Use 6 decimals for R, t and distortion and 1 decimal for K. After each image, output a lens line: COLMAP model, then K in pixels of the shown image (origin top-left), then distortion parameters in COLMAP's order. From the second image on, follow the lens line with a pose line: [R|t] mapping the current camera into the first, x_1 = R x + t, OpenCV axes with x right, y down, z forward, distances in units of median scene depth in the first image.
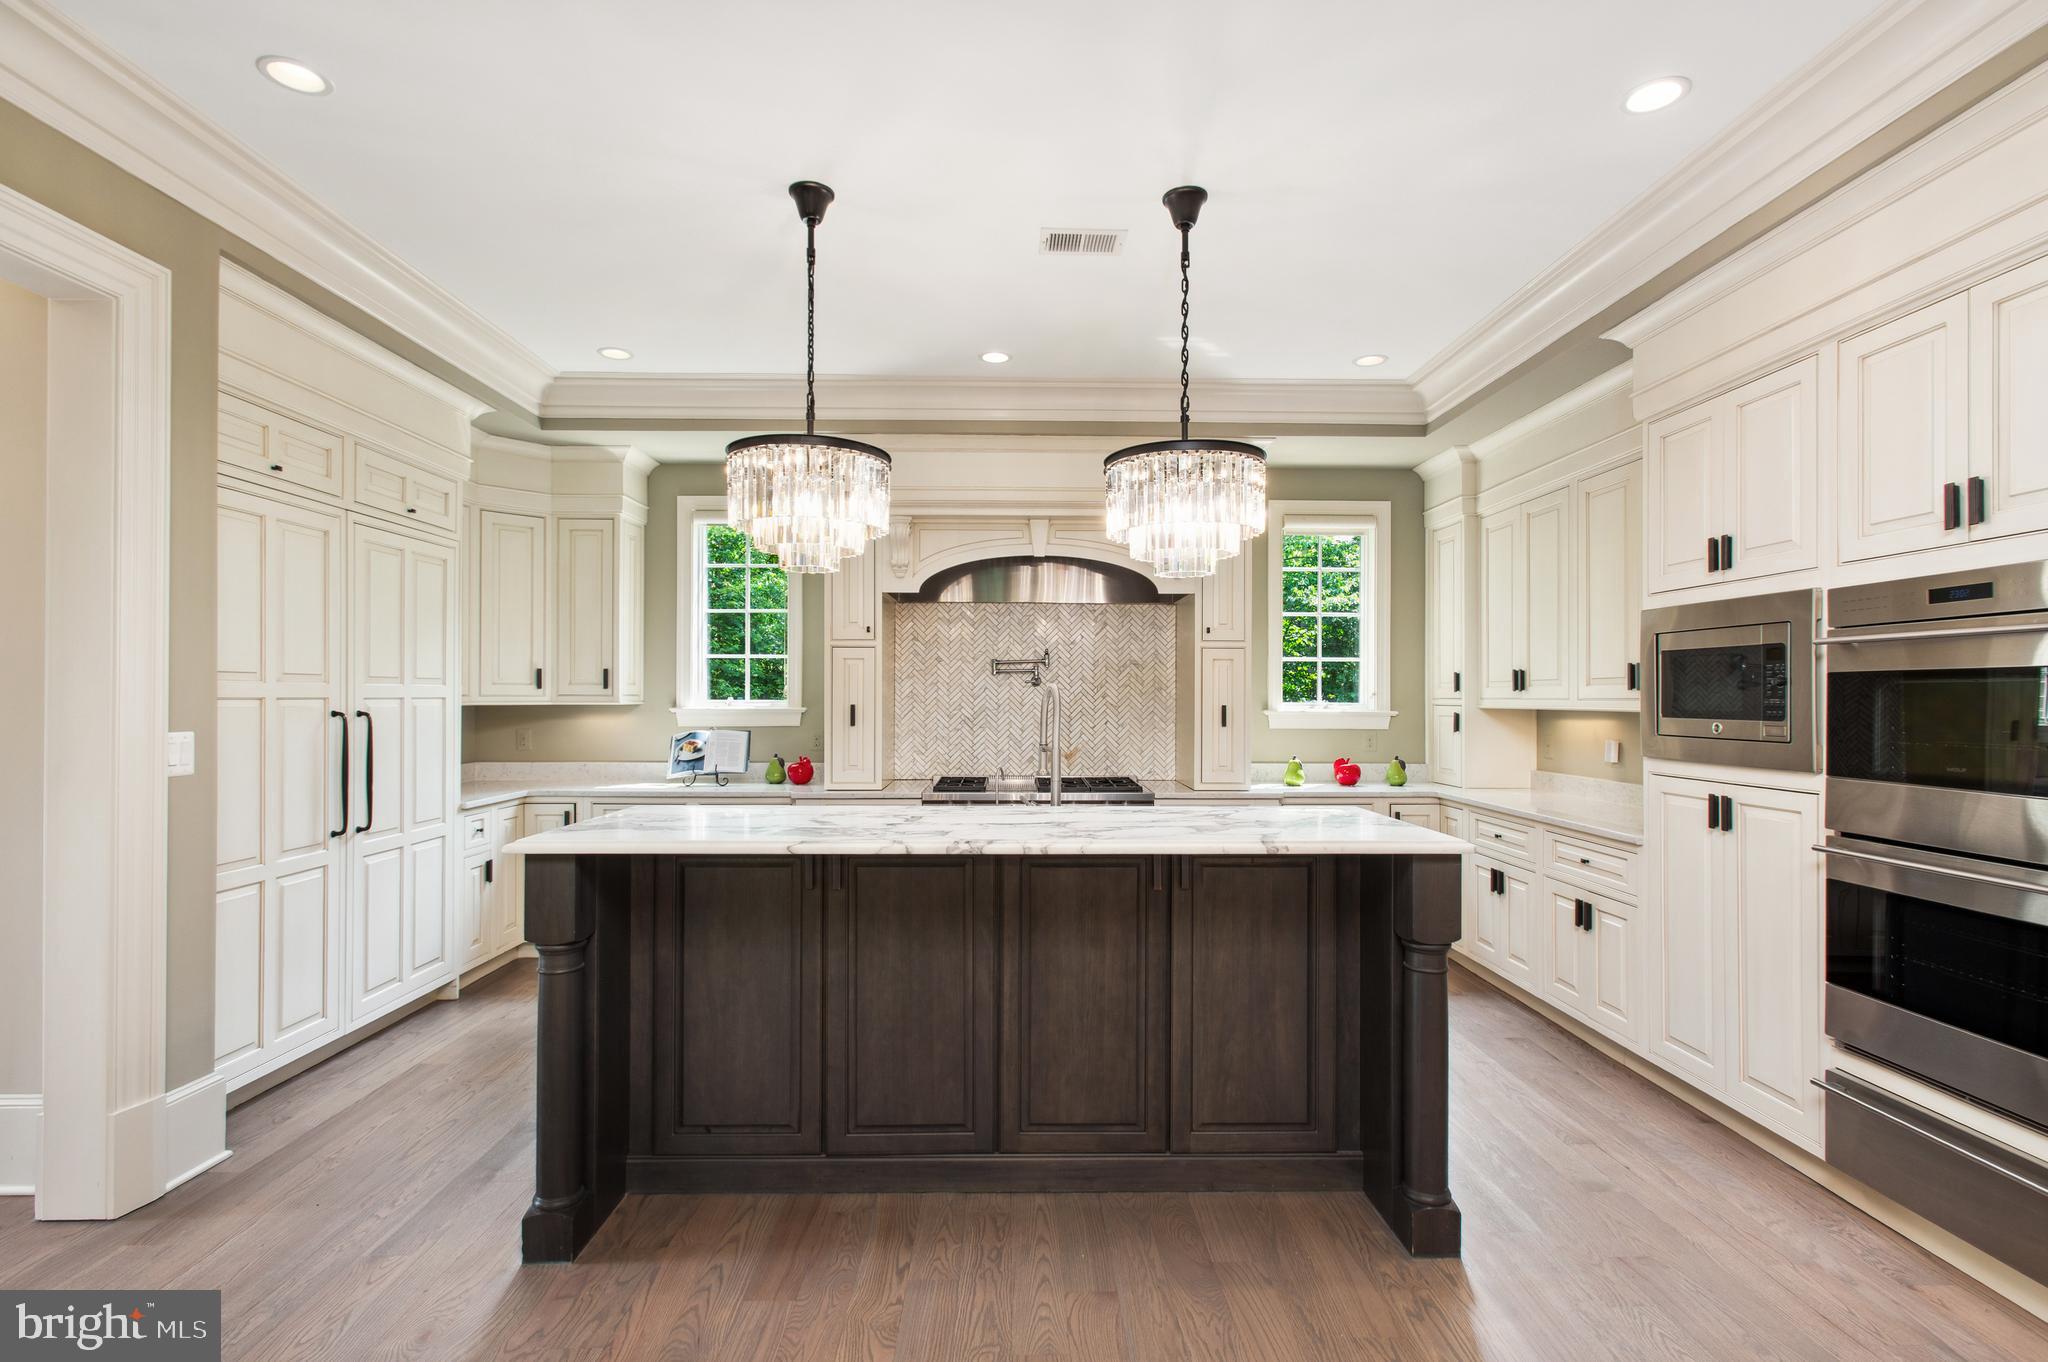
lens RADIAL K [[971.7, 0, 1019.2], [0, 971.7, 690.1], [0, 0, 1]] dist [0.003974, 0.000550]
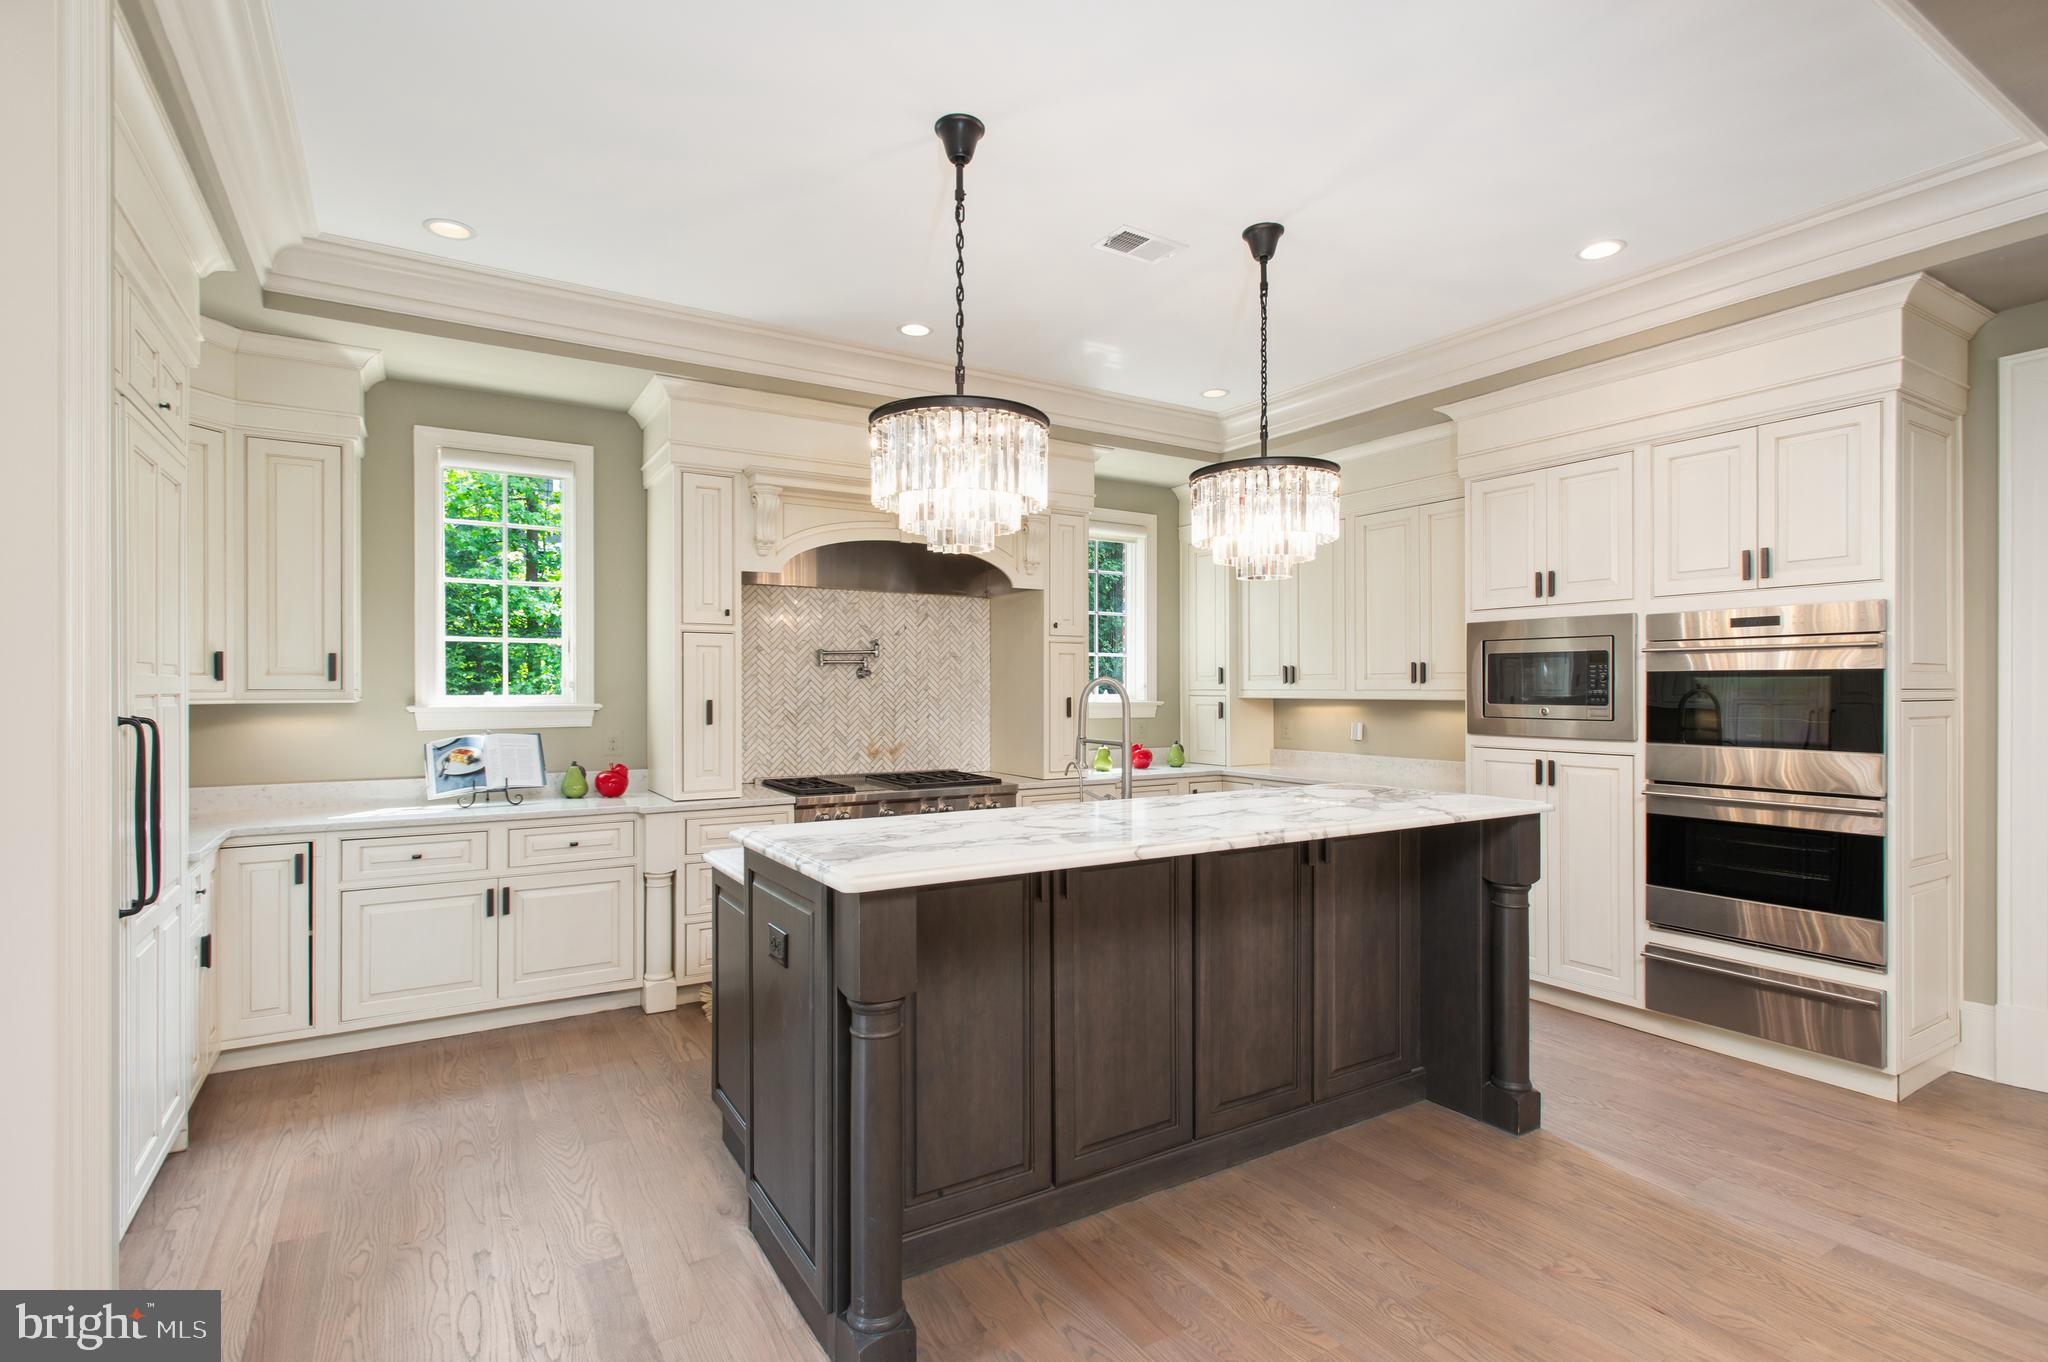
lens RADIAL K [[978.1, 0, 1023.2], [0, 978.1, 687.0], [0, 0, 1]] dist [0.001589, 0.000526]
pose [[0.857716, -0.002068, 0.514120, -0.539657], [-0.000995, 0.999983, 0.005683, -0.002067], [-0.514123, -0.005386, 0.857700, 0.168049]]
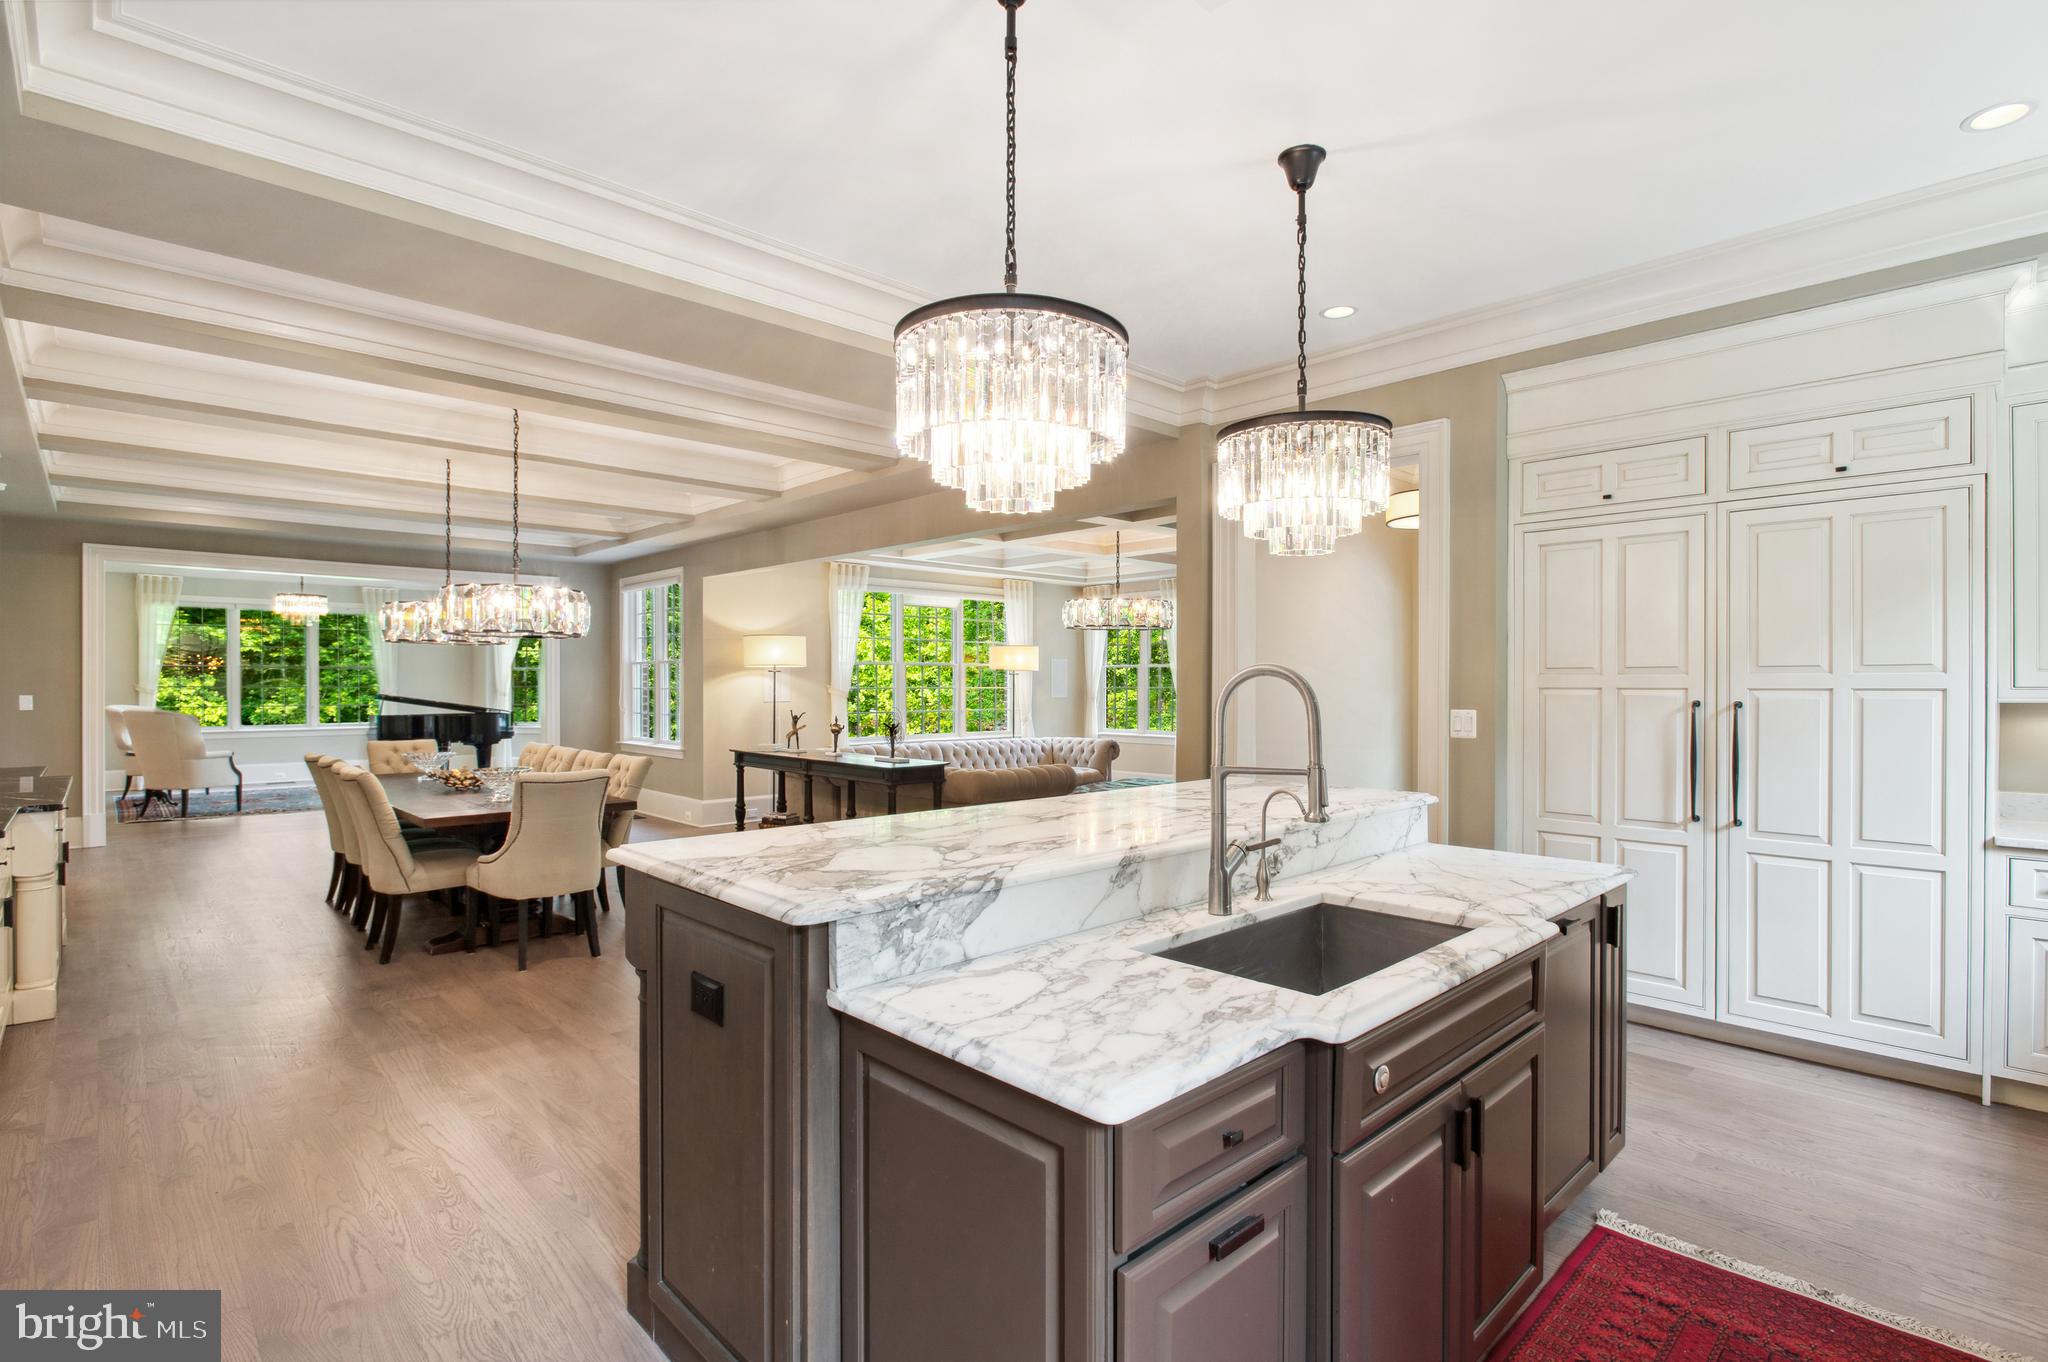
lens RADIAL K [[978.1, 0, 1023.2], [0, 978.1, 687.0], [0, 0, 1]] dist [0.001589, 0.000526]
pose [[-0.732664, 0.000106, -0.680591, 0.532402], [0.002056, 0.999996, -0.002057, 0.006988], [0.680587, -0.002907, -0.732661, 1.263795]]
